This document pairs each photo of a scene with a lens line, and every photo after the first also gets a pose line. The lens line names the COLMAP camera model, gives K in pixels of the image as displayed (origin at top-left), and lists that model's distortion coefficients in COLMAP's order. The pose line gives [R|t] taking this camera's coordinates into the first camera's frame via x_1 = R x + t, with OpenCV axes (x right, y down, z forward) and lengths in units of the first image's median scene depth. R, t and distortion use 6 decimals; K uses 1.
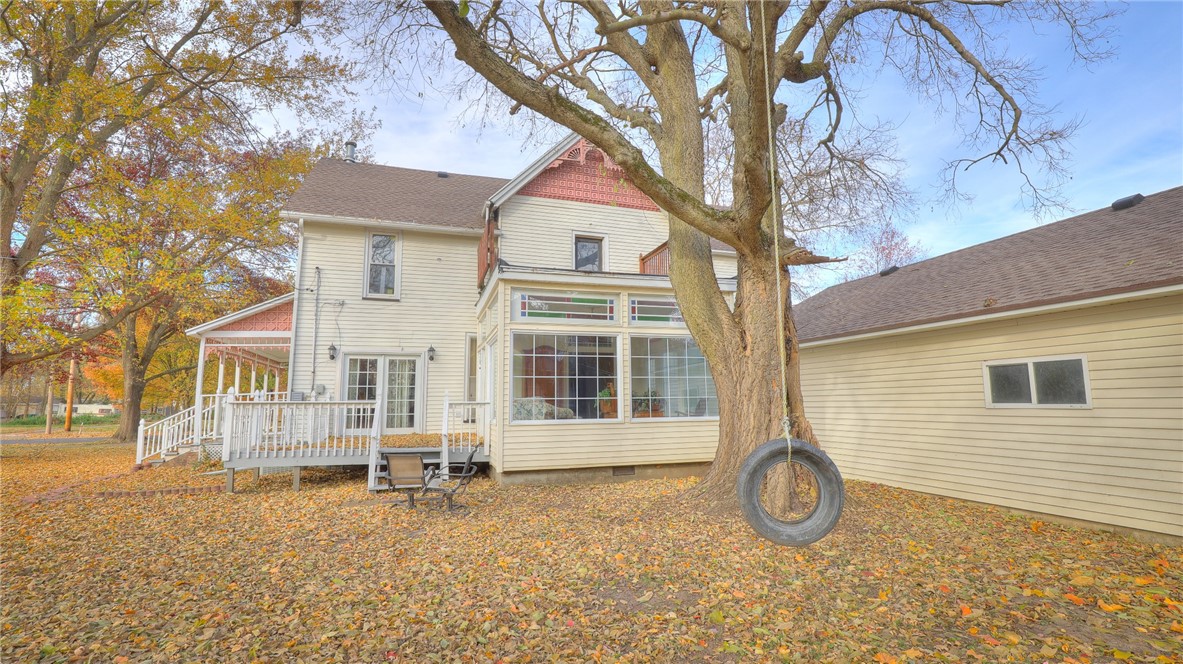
lens RADIAL K [[564.4, 0, 597.6], [0, 564.4, 334.9], [0, 0, 1]] dist [-0.023195, 0.000160]
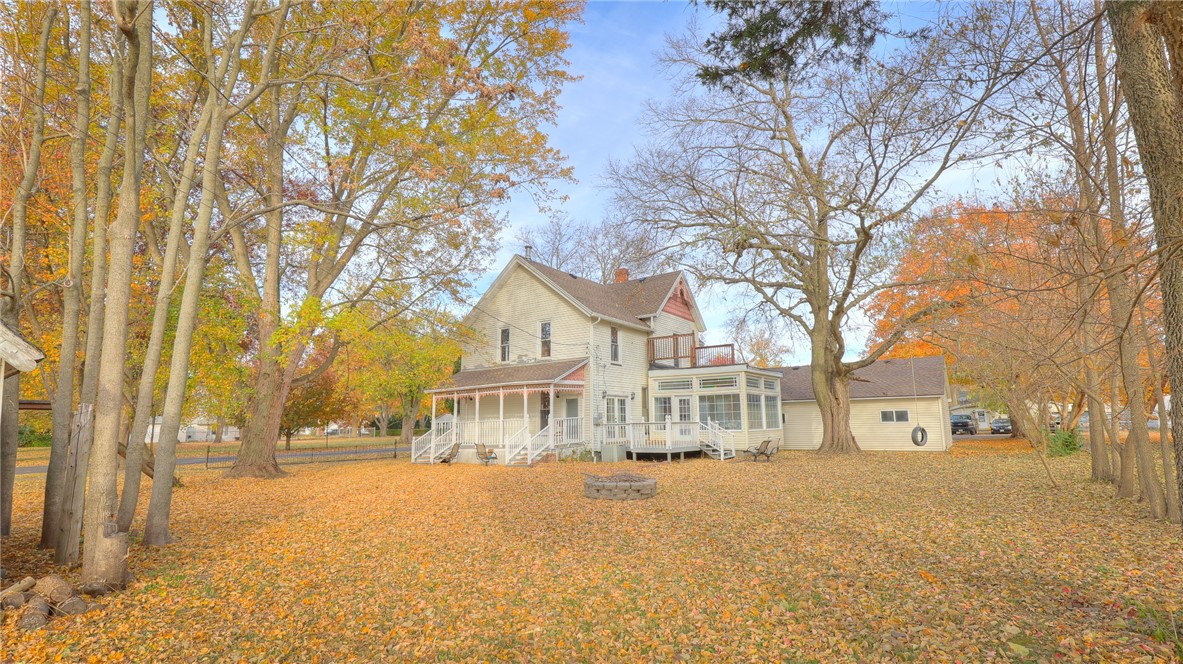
lens RADIAL K [[564.4, 0, 597.6], [0, 564.4, 334.2], [0, 0, 1]] dist [-0.023195, 0.000160]
pose [[0.788539, 0.094194, 0.607728, -1.576902], [-0.068662, 0.995507, -0.065206, -0.039693], [-0.611139, 0.009690, 0.791464, -0.383444]]
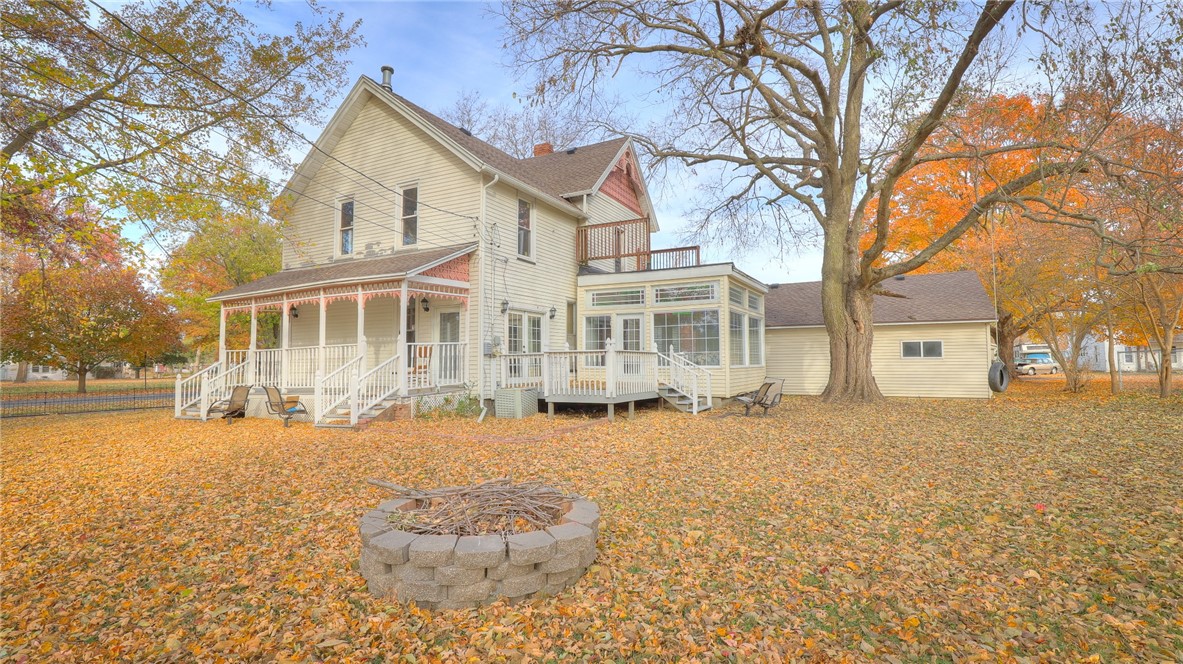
lens RADIAL K [[564.4, 0, 601.5], [0, 564.4, 336.5], [0, 0, 1]] dist [-0.023195, 0.000160]
pose [[0.698680, 0.038626, 0.714391, -1.105516], [-0.086801, 0.995742, 0.031054, 0.038530], [-0.710149, -0.083707, 0.699057, 0.116587]]
